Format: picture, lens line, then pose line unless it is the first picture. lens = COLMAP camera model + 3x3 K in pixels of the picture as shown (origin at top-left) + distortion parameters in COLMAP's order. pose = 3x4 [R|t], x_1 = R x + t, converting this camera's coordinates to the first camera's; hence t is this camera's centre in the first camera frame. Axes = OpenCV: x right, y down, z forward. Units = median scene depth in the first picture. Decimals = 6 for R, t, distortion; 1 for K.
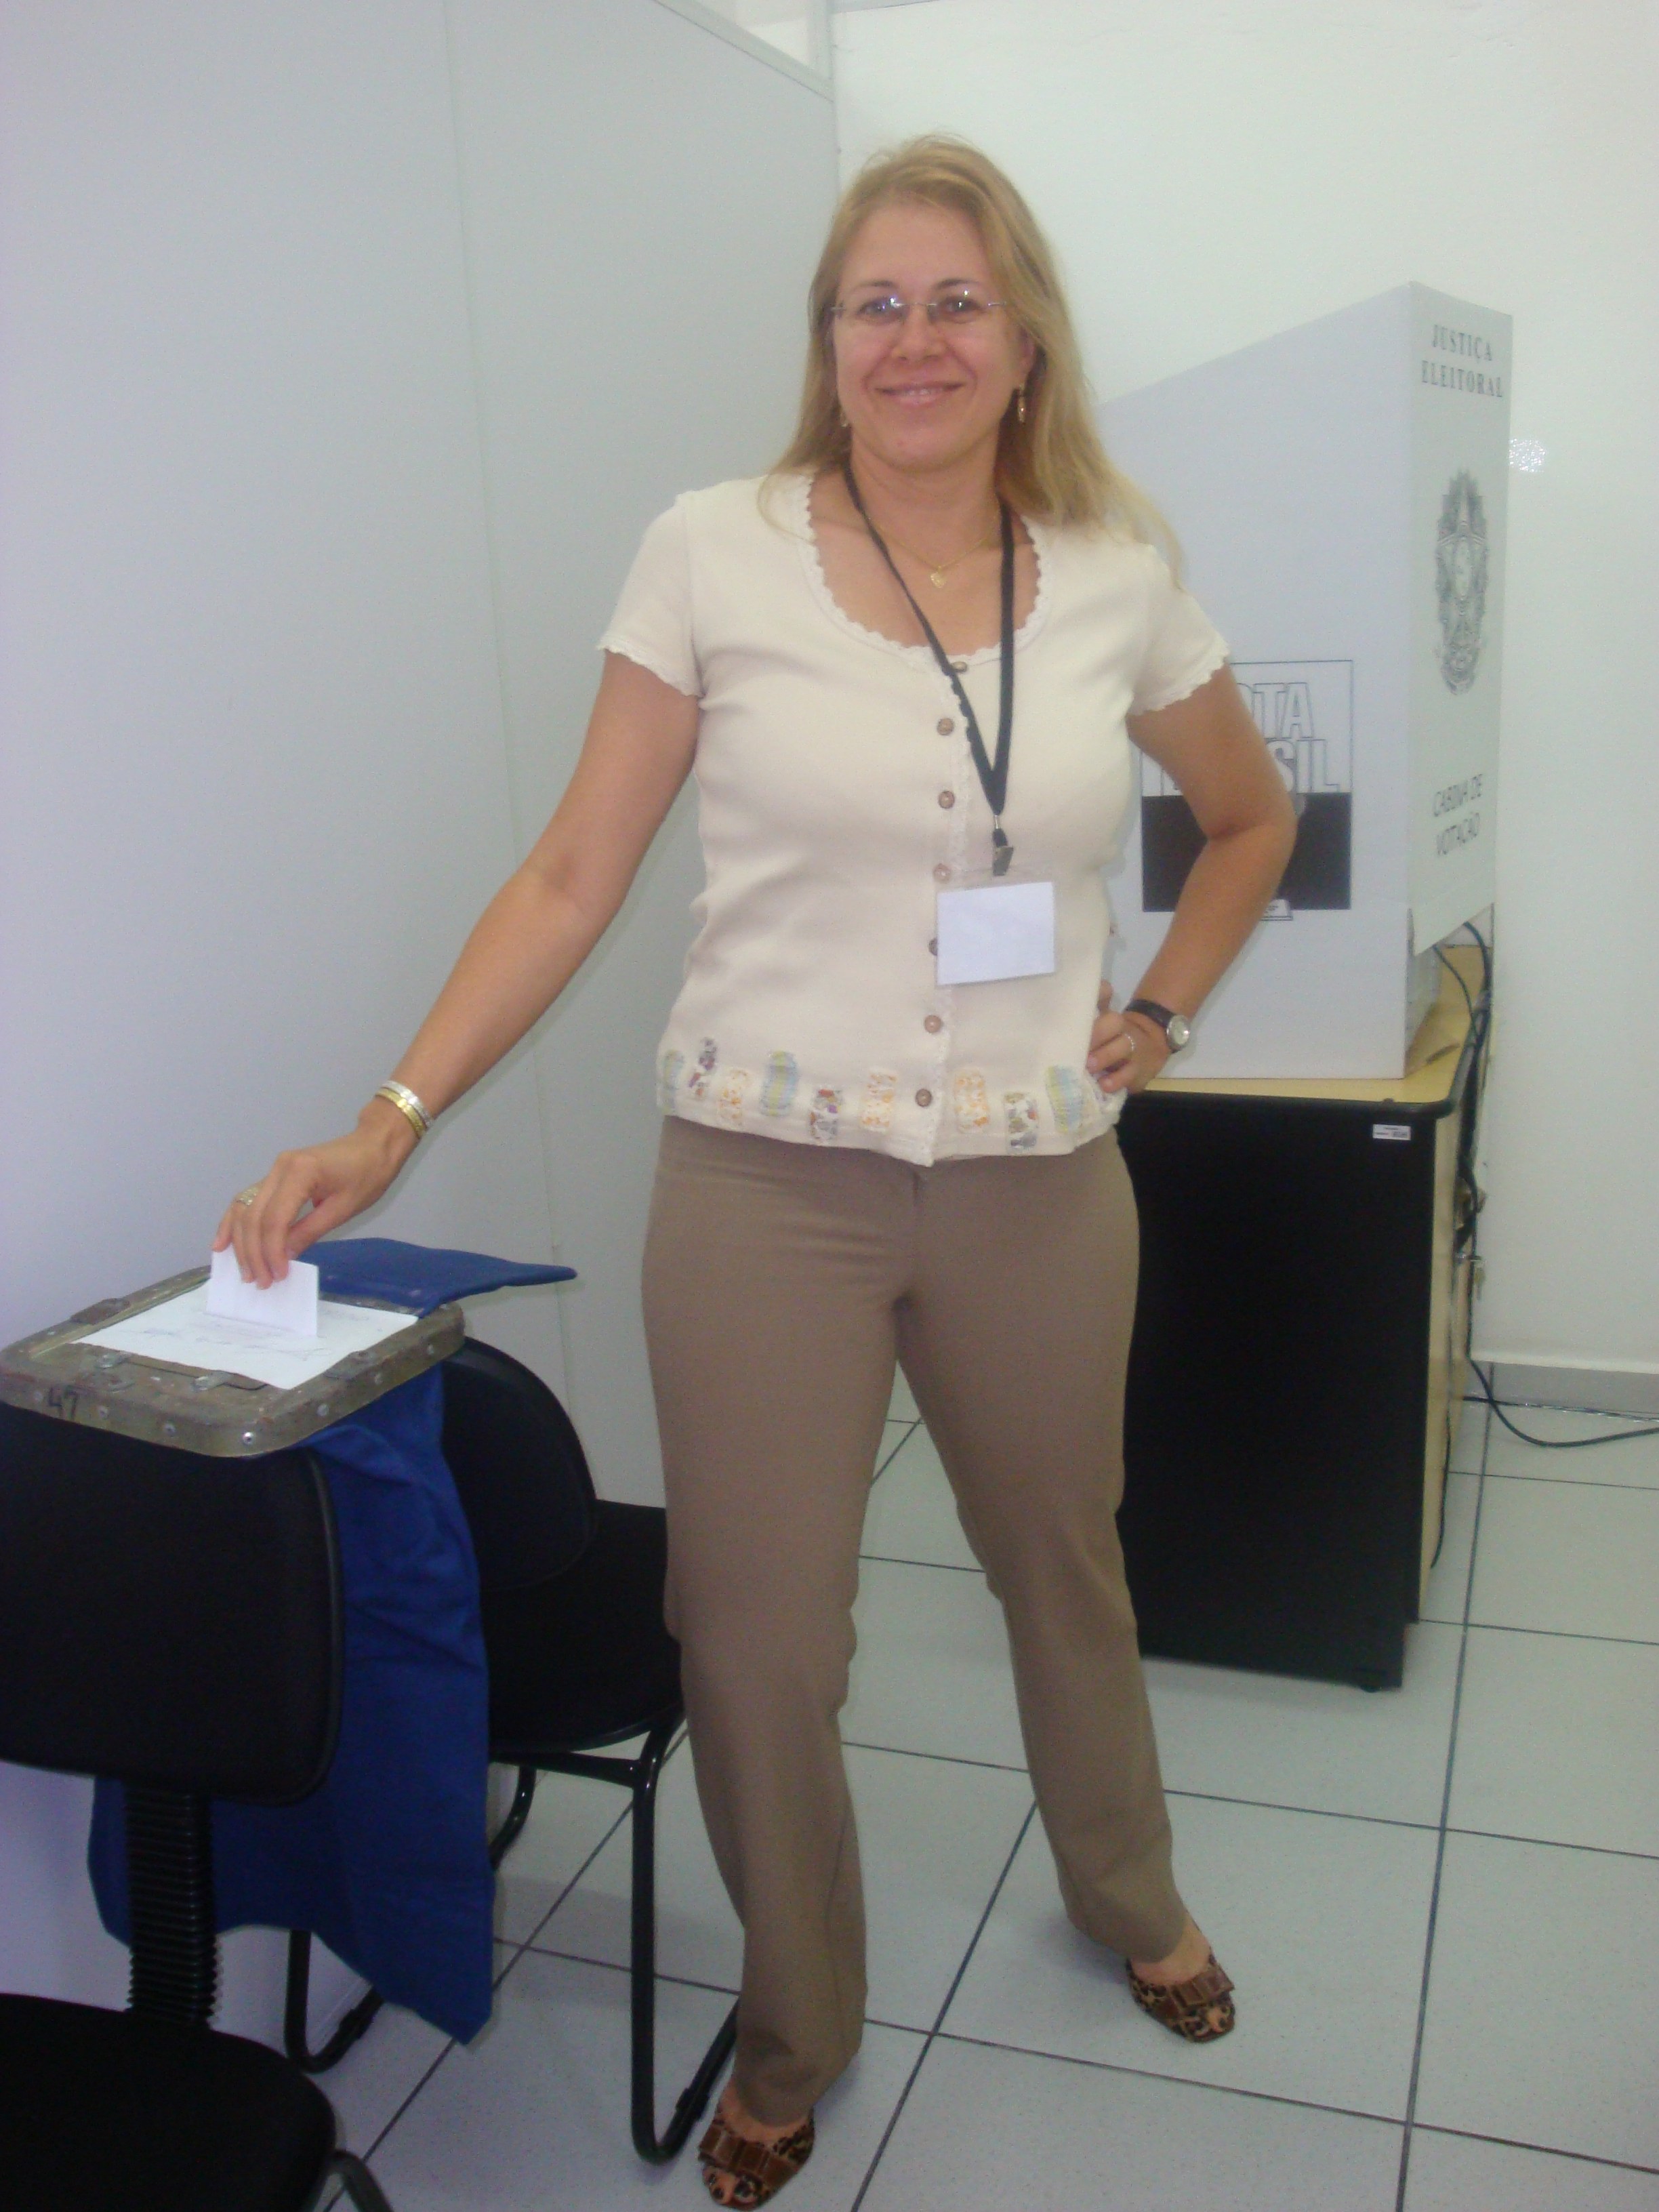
lens RADIAL K [[1975.1, 0, 832.3], [0, 1975.1, 1086.4], [0, 0, 1]] dist [-0.157783, 0.123348]
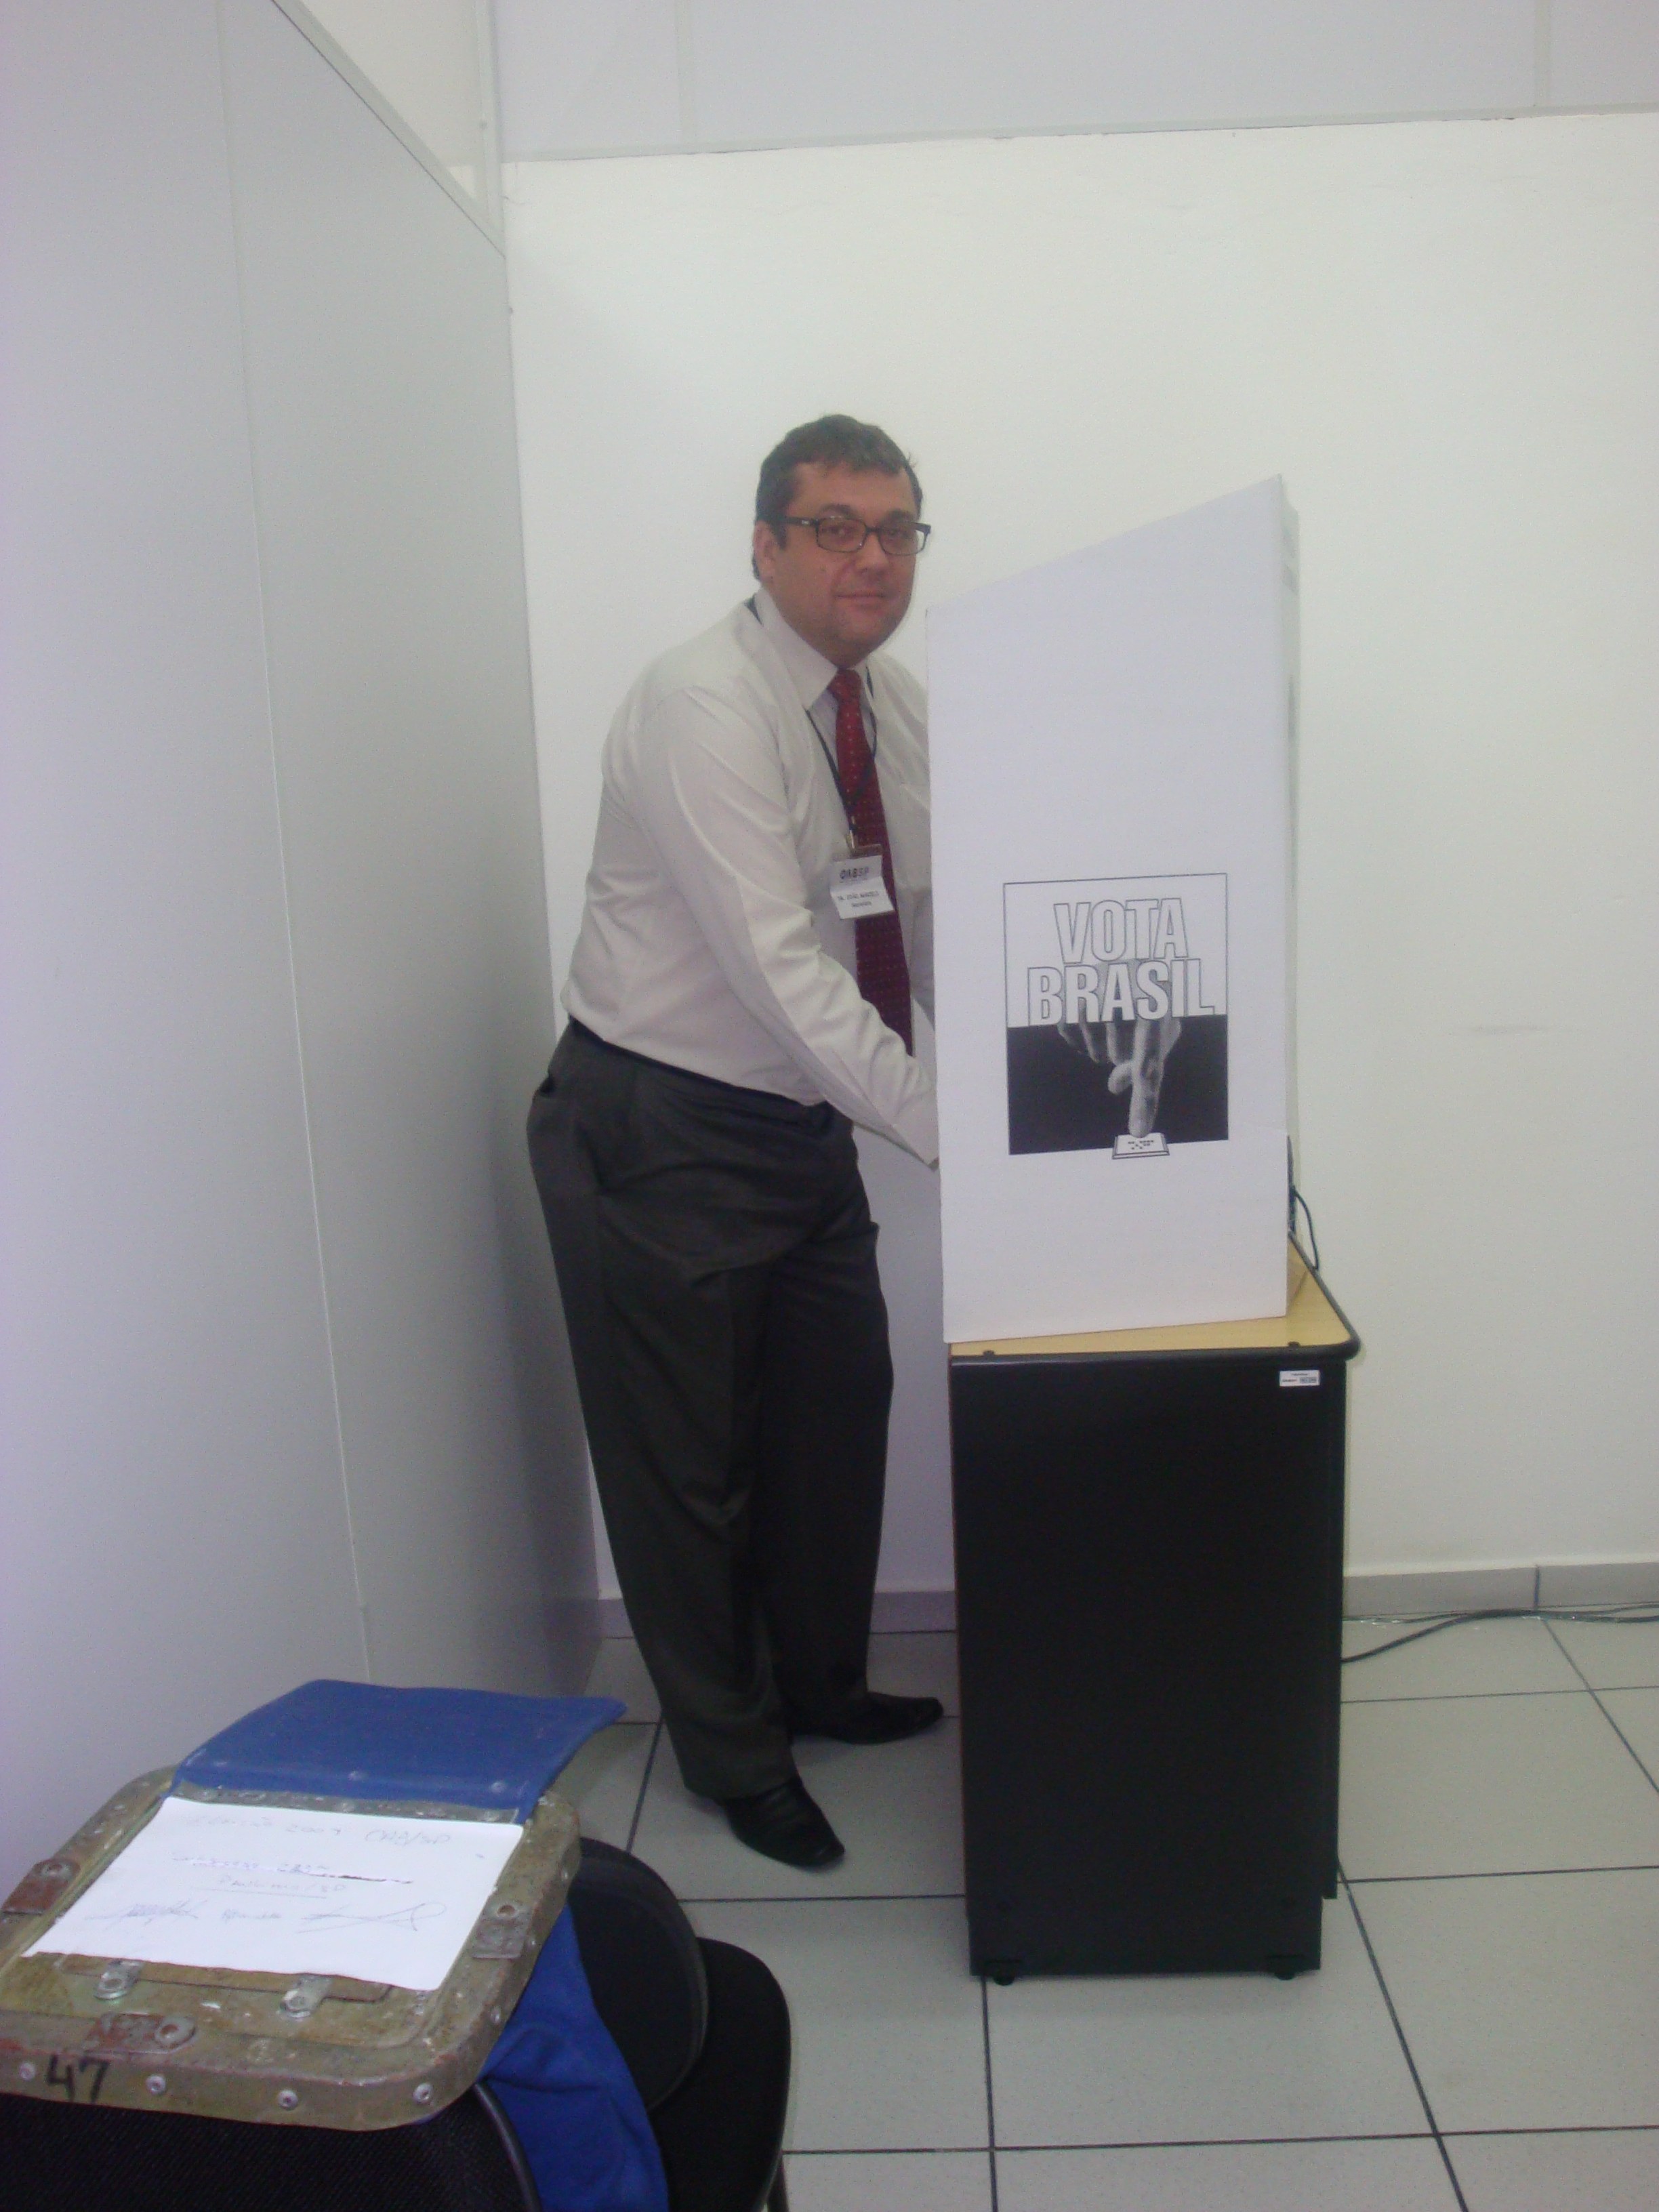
lens RADIAL K [[1979.0, 0, 850.9], [0, 1979.0, 1102.3], [0, 0, 1]] dist [-0.165939, 0.144723]
pose [[0.951037, -0.047984, 0.305328, -0.197453], [0.073724, 0.994579, -0.073330, -0.055779], [-0.300154, 0.092250, 0.949419, 0.175921]]
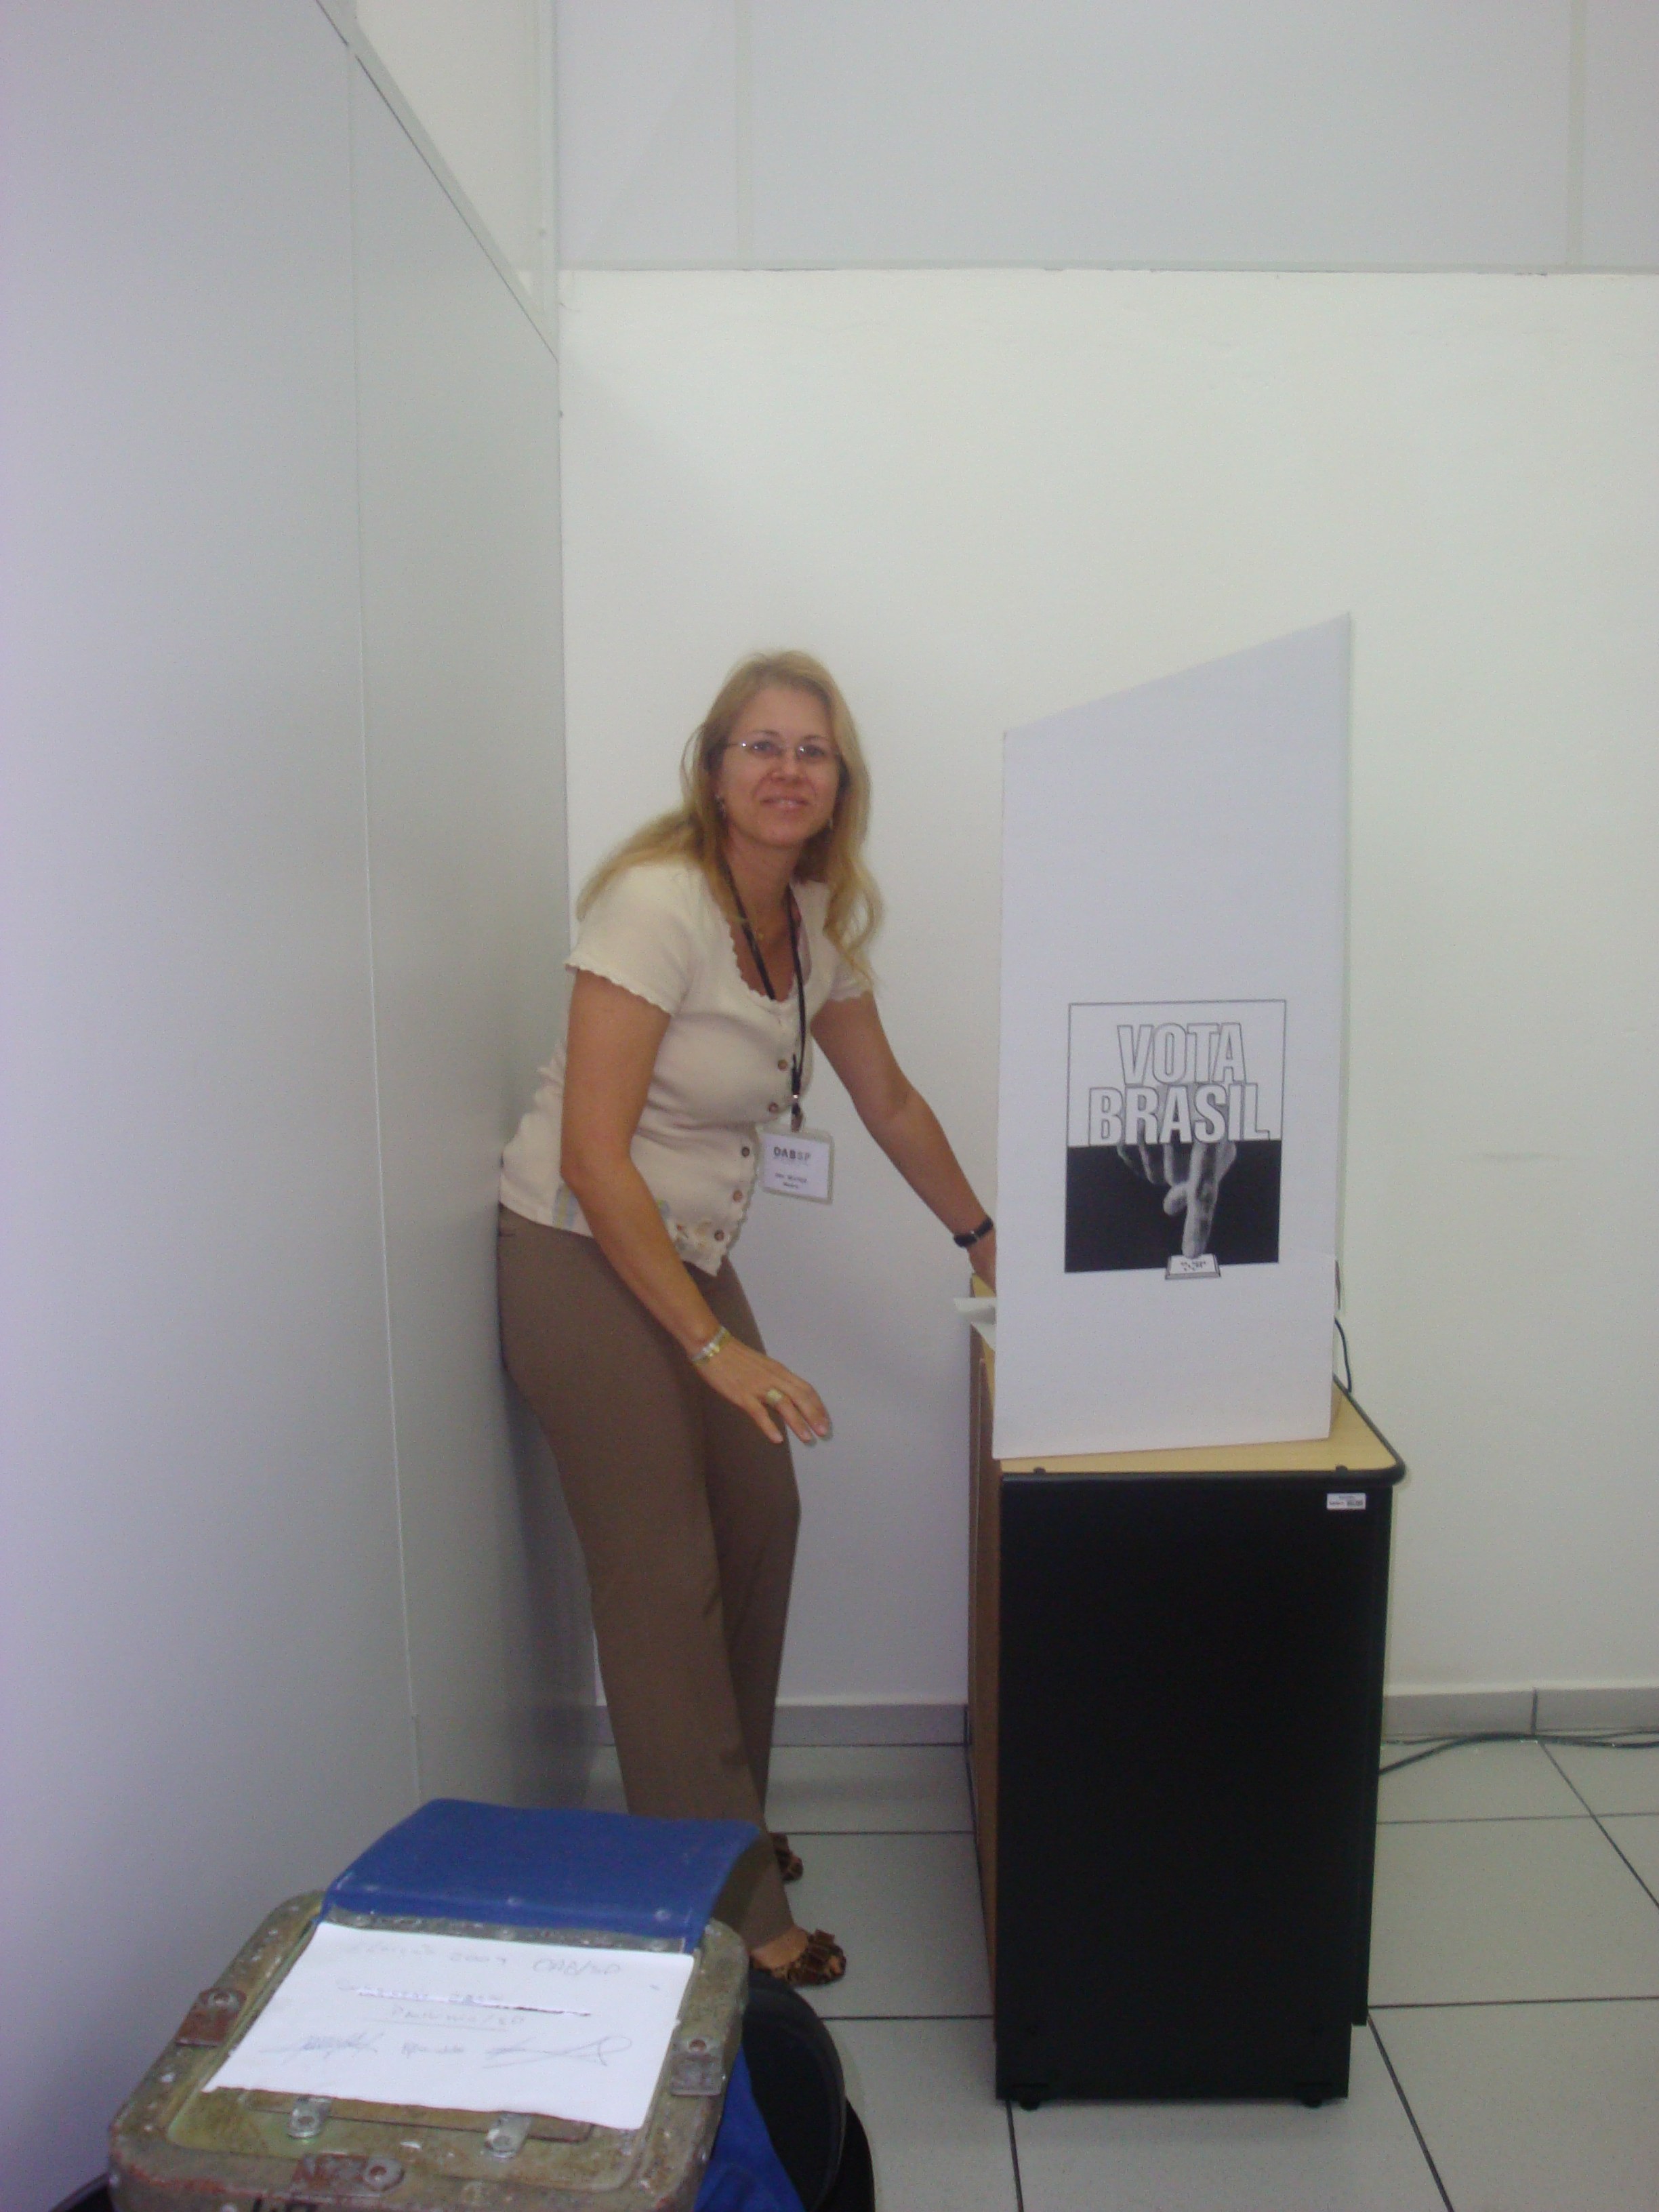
lens RADIAL K [[1978.7, 0, 857.5], [0, 1978.7, 1107.9], [0, 0, 1]] dist [-0.157584, 0.133402]
pose [[0.939210, -0.004731, 0.343311, -0.258292], [0.048188, 0.991824, -0.118162, -0.066040], [-0.339945, 0.127523, 0.931759, 0.192426]]
